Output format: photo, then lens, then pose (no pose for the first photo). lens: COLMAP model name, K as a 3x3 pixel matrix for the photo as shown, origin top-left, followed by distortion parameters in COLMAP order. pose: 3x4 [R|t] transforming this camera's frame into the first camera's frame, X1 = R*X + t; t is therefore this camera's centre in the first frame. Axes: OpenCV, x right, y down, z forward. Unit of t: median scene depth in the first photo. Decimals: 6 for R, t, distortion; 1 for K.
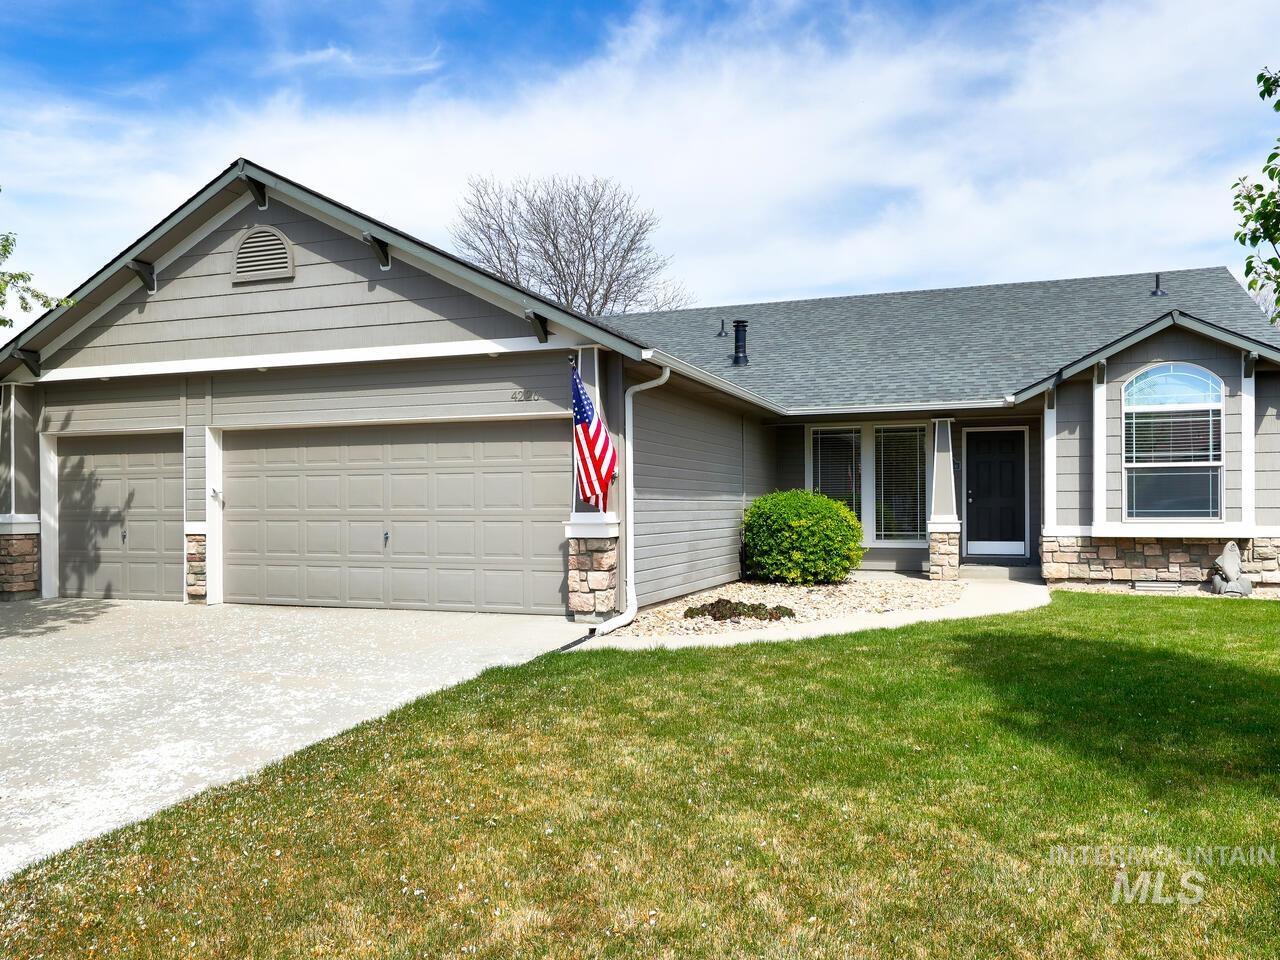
lens RADIAL K [[761.3, 0, 645.3], [0, 761.3, 477.2], [0, 0, 1]] dist [0.001425, -0.001735]
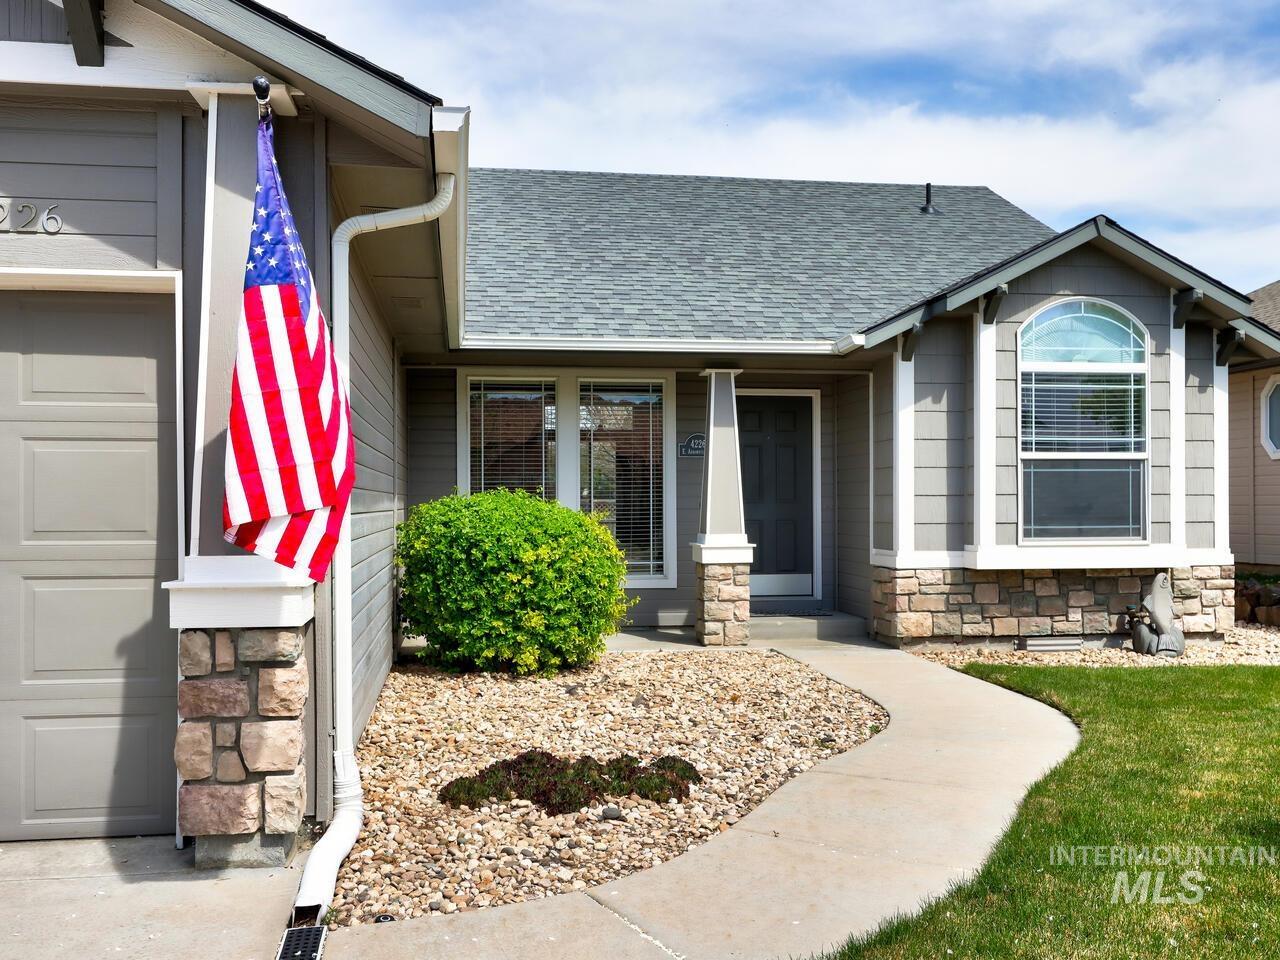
lens RADIAL K [[1199.0, 0, 640.0], [0, 1199.0, 480.0], [0, 0, 1]] dist [-0.007071, -0.002411]
pose [[0.896692, 0.011658, 0.442501, -0.092030], [-0.017114, 0.999819, 0.008340, 0.002017], [-0.442324, -0.015052, 0.896729, 0.246905]]
